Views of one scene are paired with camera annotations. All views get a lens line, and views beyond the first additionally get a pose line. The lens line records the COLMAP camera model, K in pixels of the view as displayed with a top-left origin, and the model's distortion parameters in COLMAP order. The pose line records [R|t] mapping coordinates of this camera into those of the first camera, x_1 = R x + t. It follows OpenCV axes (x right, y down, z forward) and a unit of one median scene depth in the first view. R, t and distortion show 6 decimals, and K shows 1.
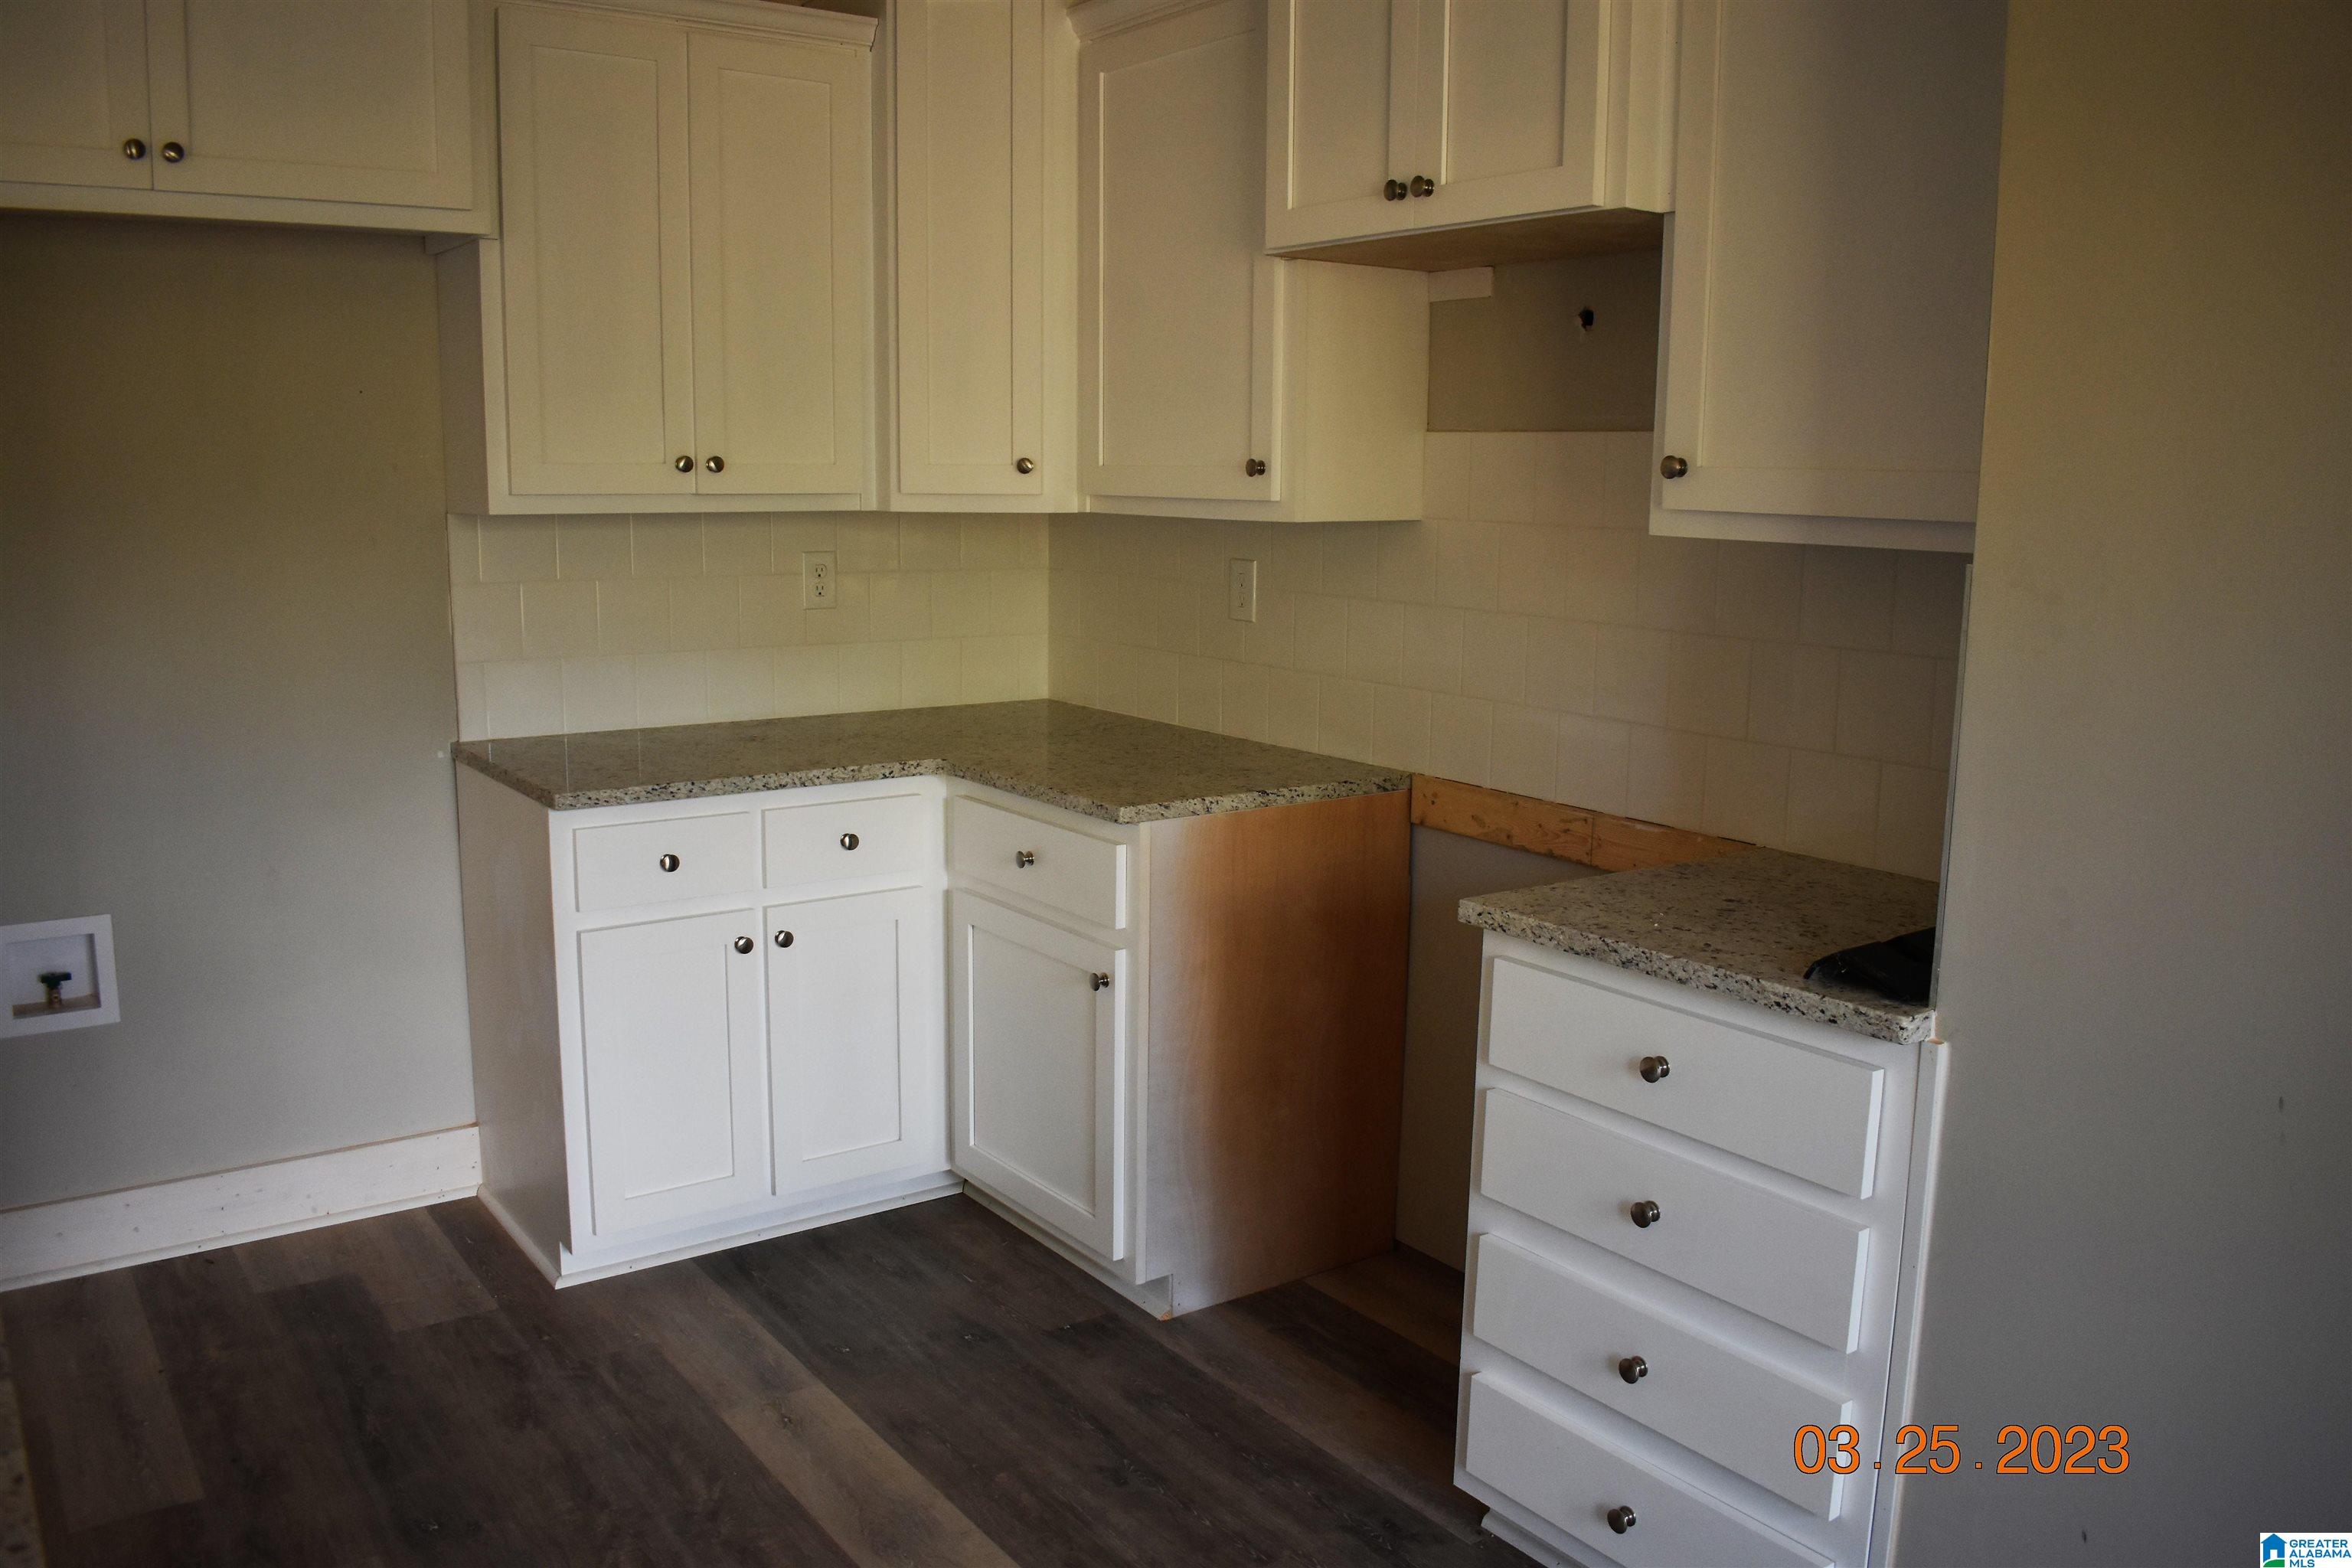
lens RADIAL K [[1831.4, 0, 1172.8], [0, 1831.4, 791.8], [0, 0, 1]] dist [-0.076602, -0.001336]
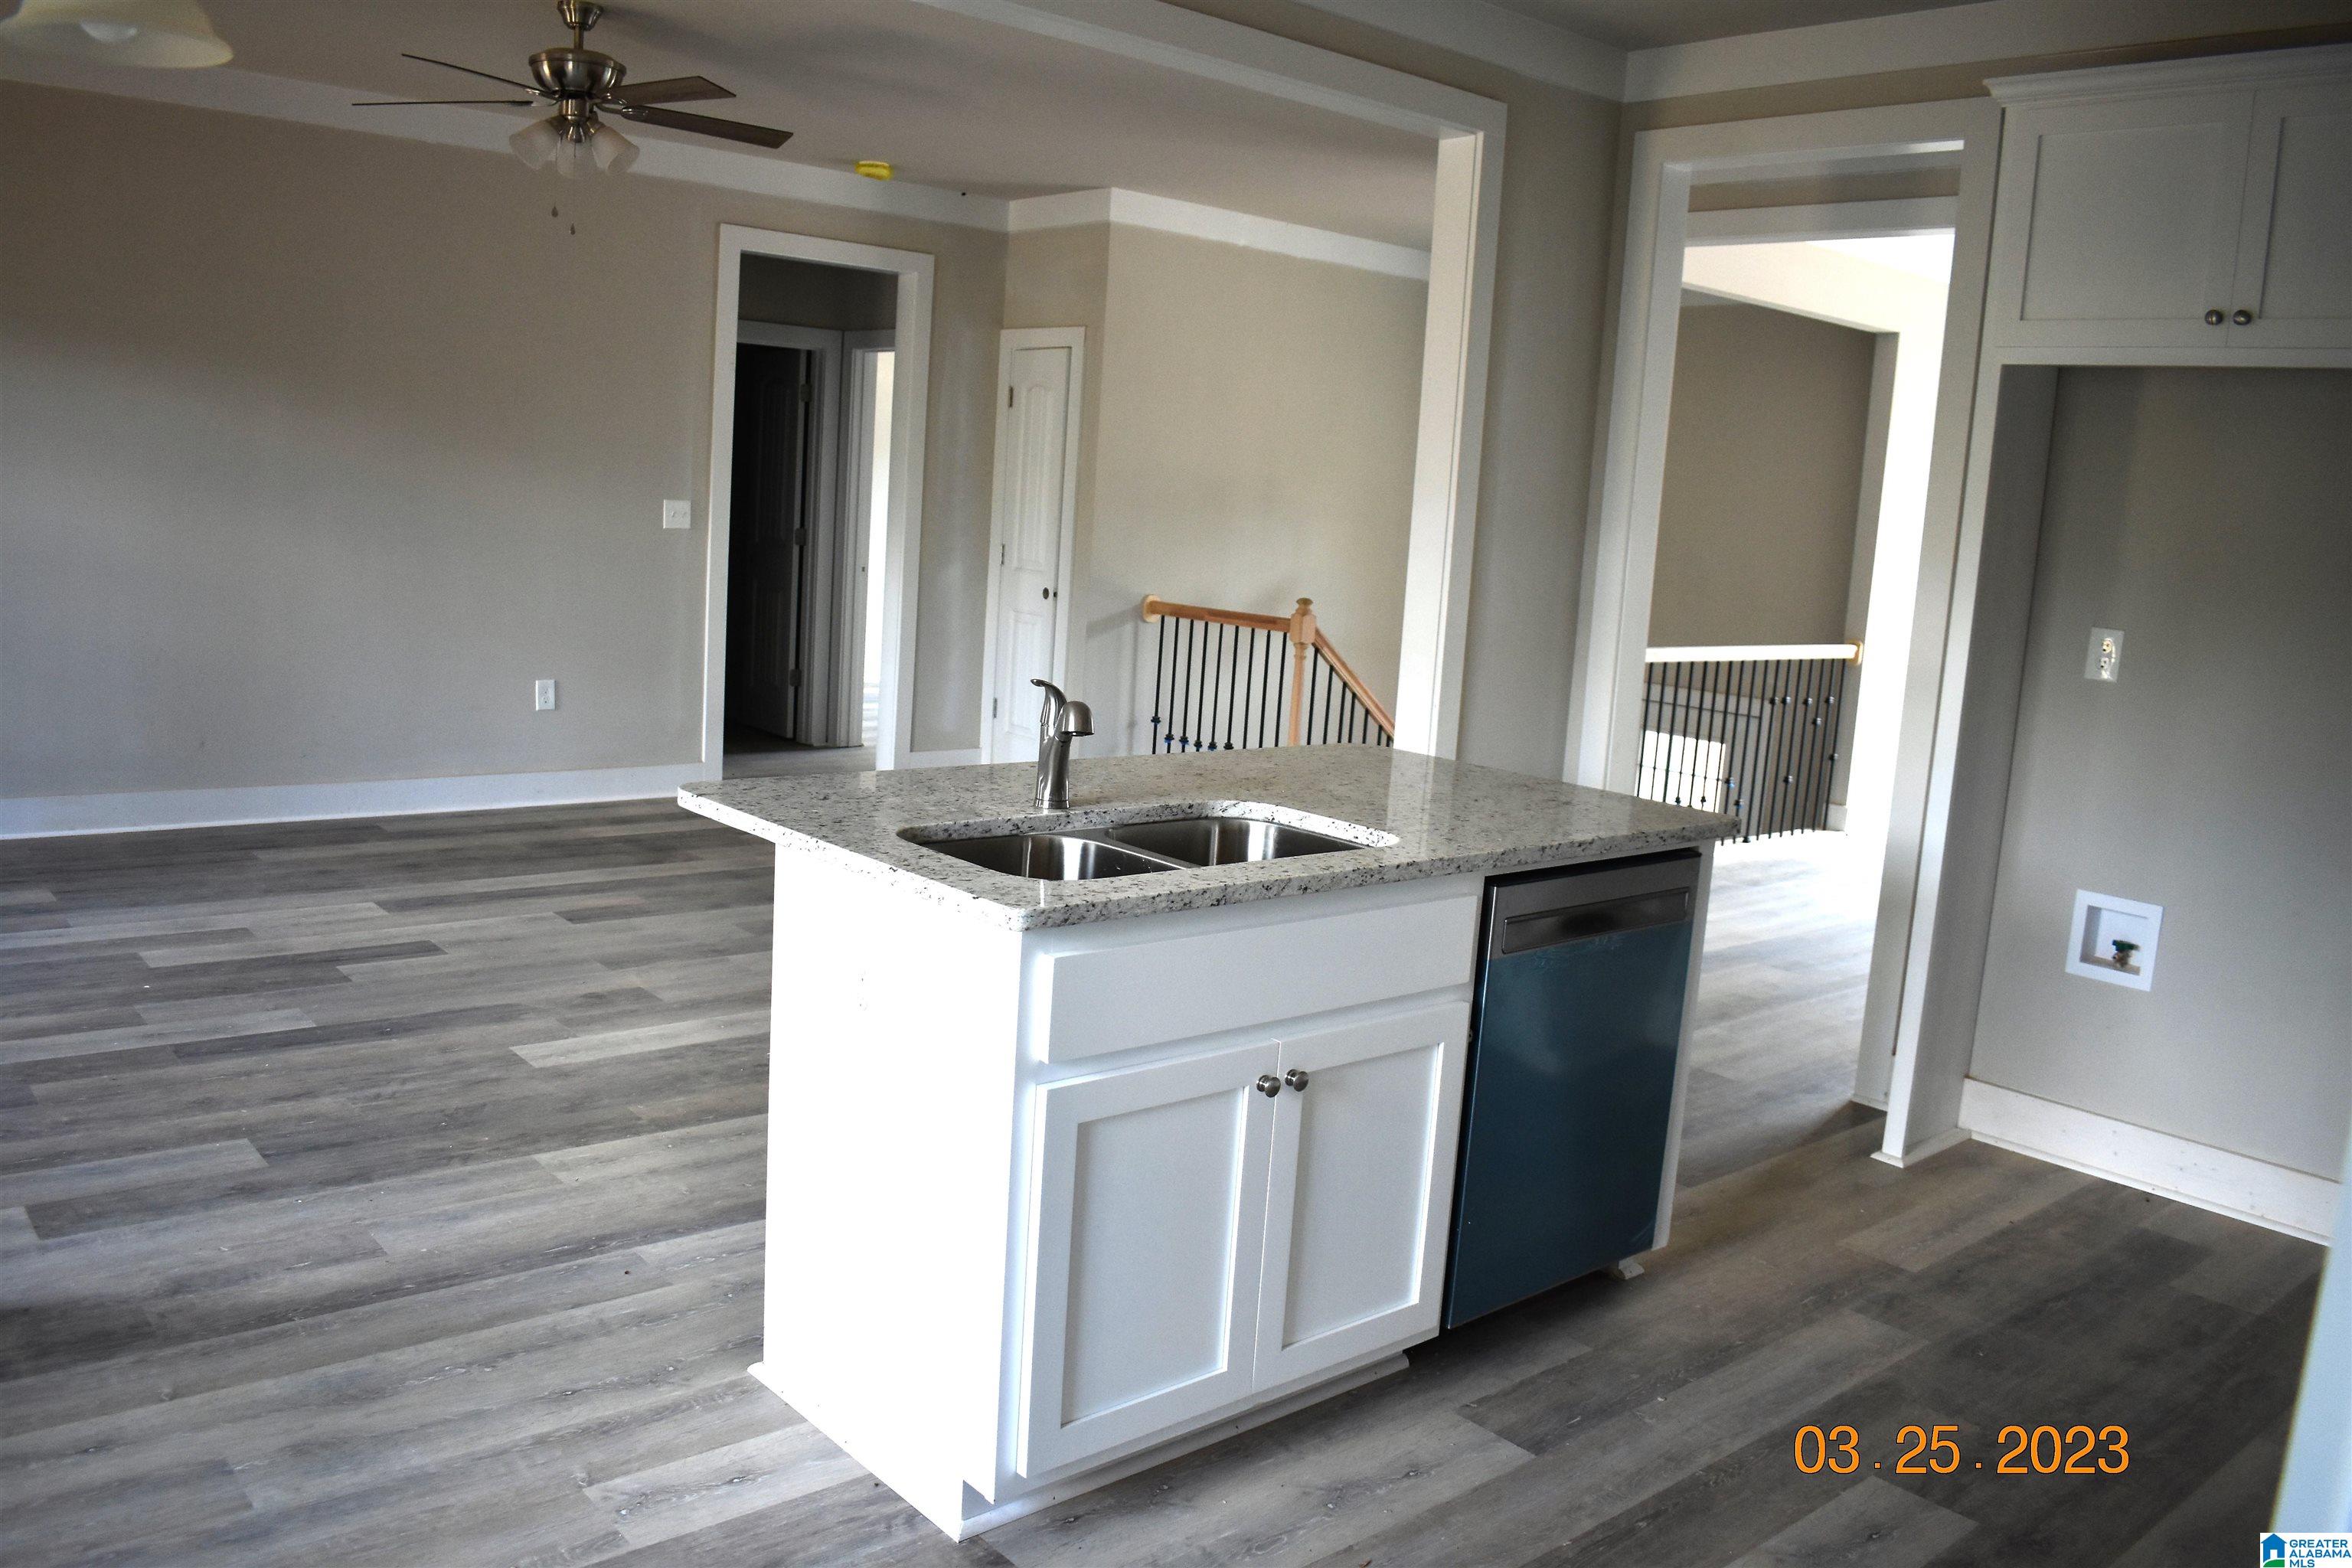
lens RADIAL K [[1831.4, 0, 1167.1], [0, 1831.4, 783.5], [0, 0, 1]] dist [-0.076602, -0.001336]
pose [[0.093022, 0.153774, -0.983718, 0.635650], [-0.230202, 0.964553, 0.129010, -0.019156], [0.968687, 0.214453, 0.125124, 0.142649]]
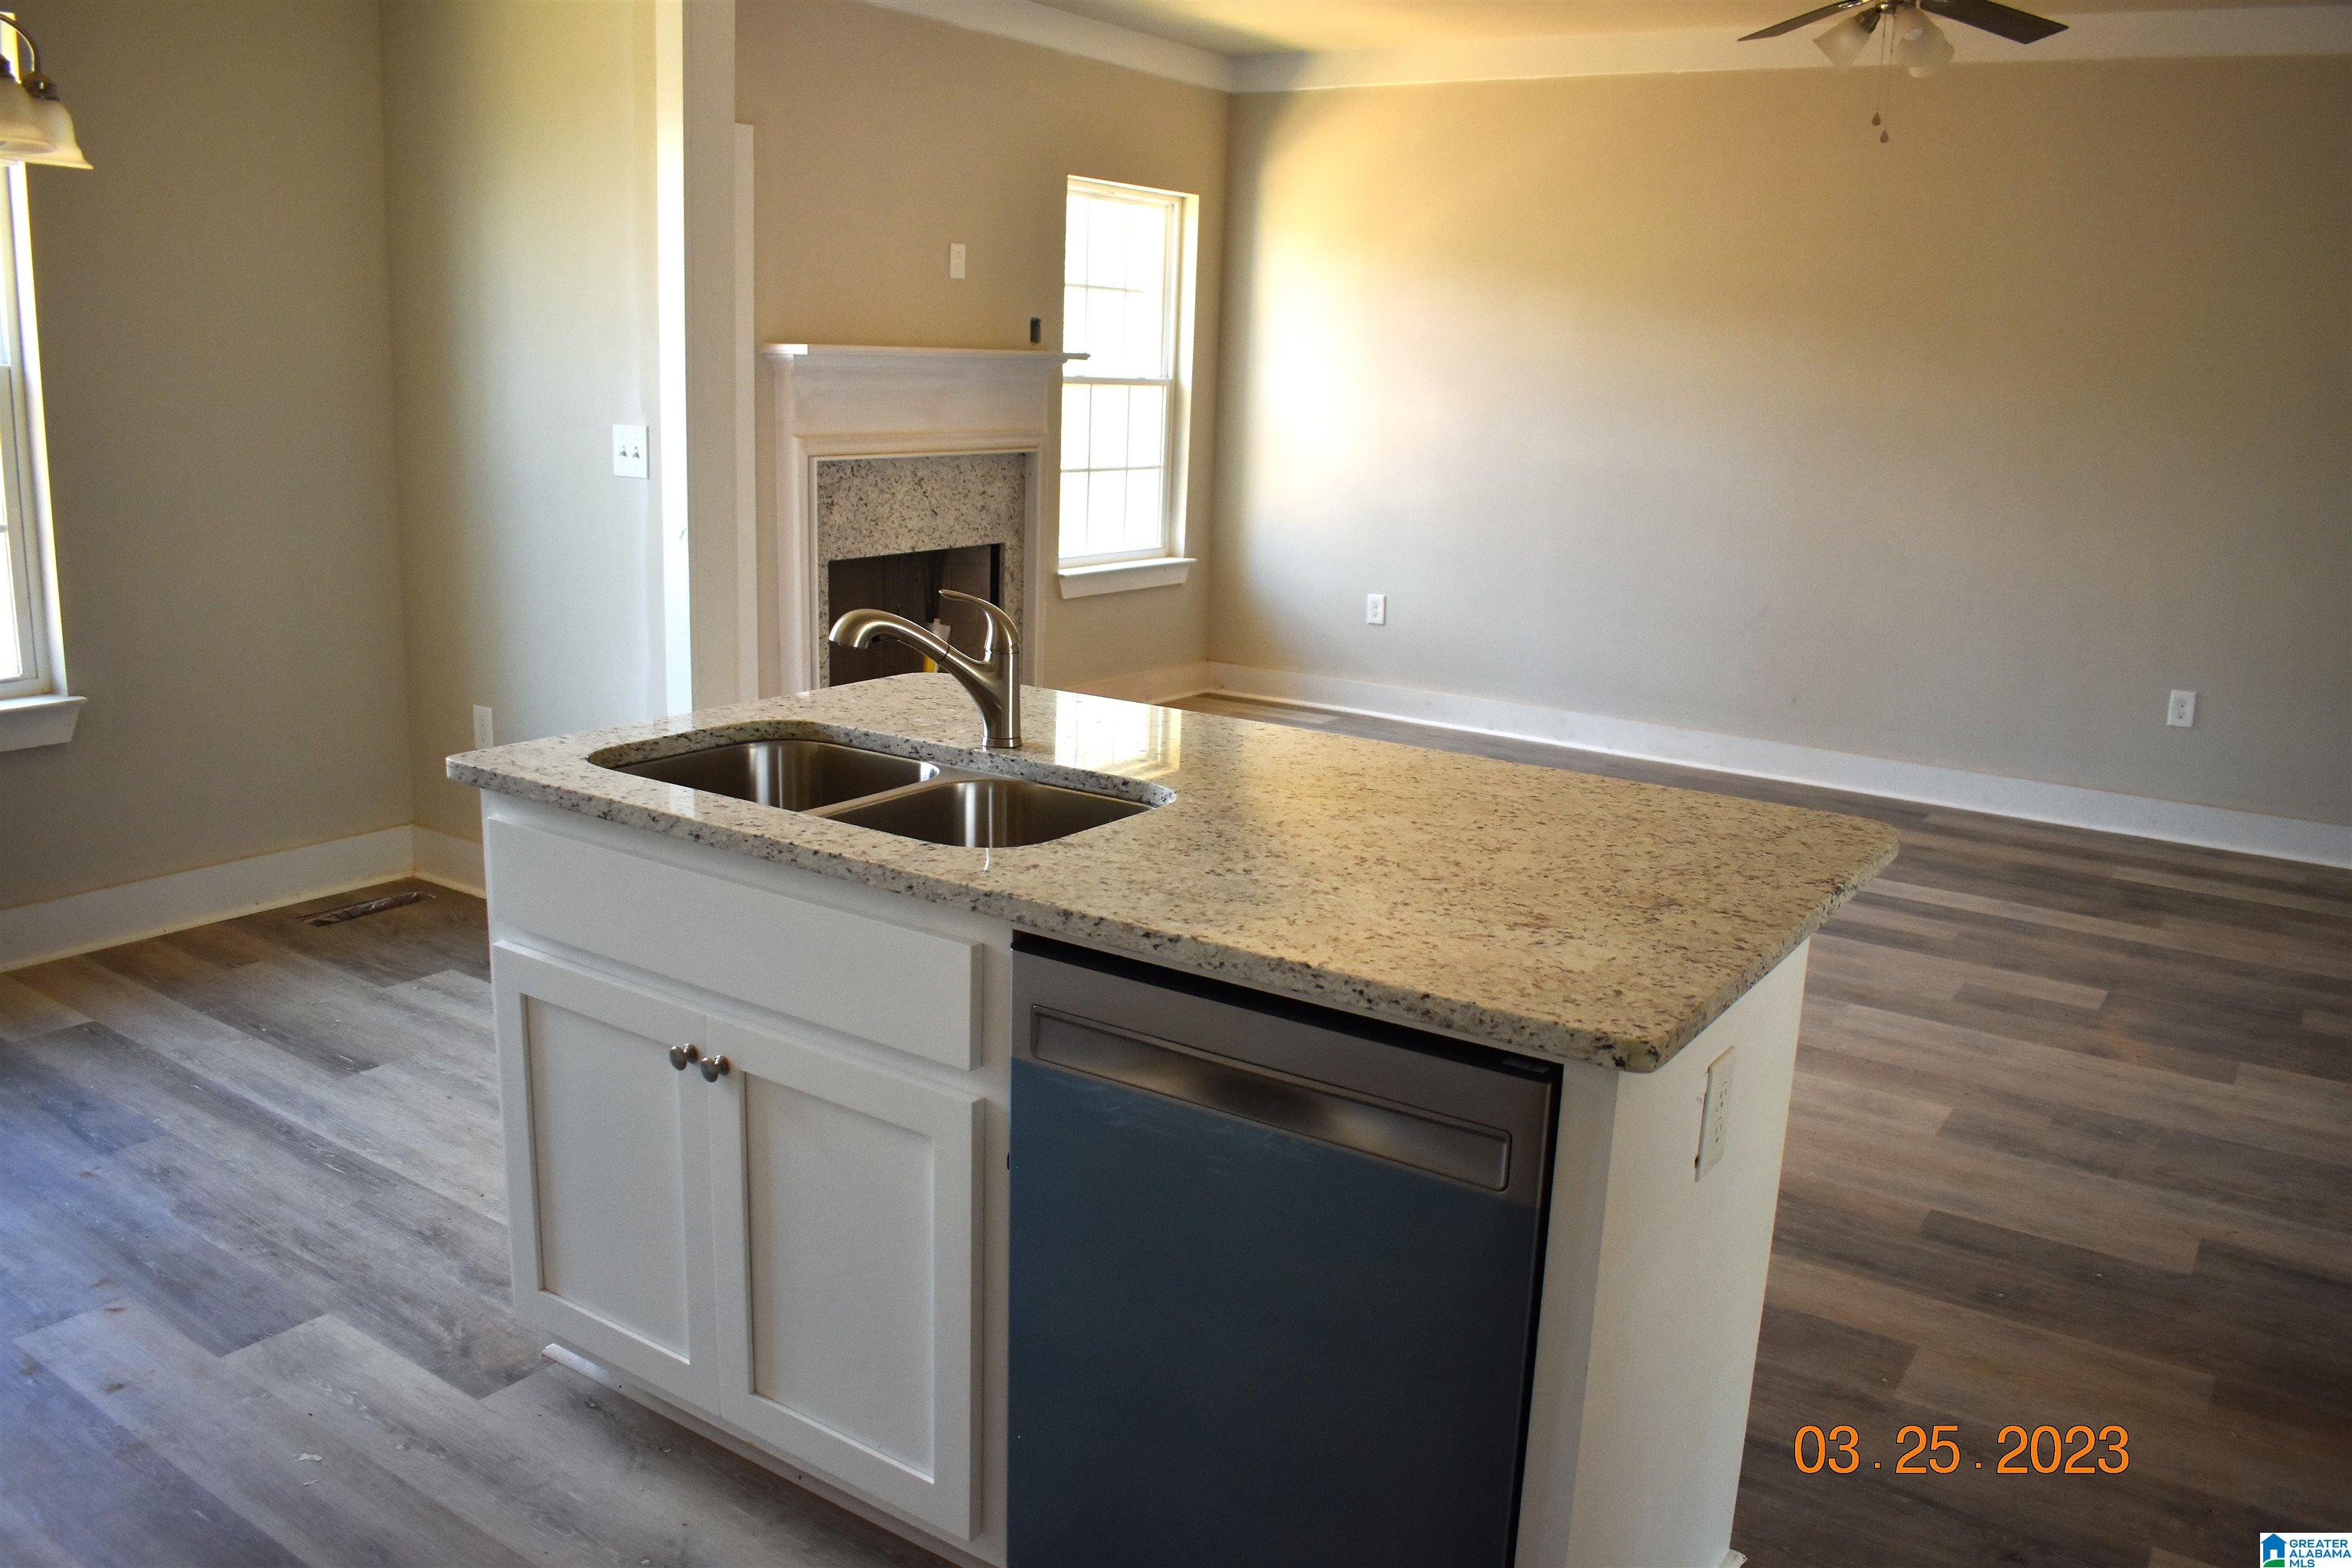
lens RADIAL K [[1831.4, 0, 1176.5], [0, 1831.4, 788.6], [0, 0, 1]] dist [-0.076602, -0.001336]
pose [[-0.933577, 0.039081, -0.356239, -0.123194], [-0.104549, 0.921096, 0.375036, -0.179210], [0.342788, 0.387369, -0.855828, 0.992559]]
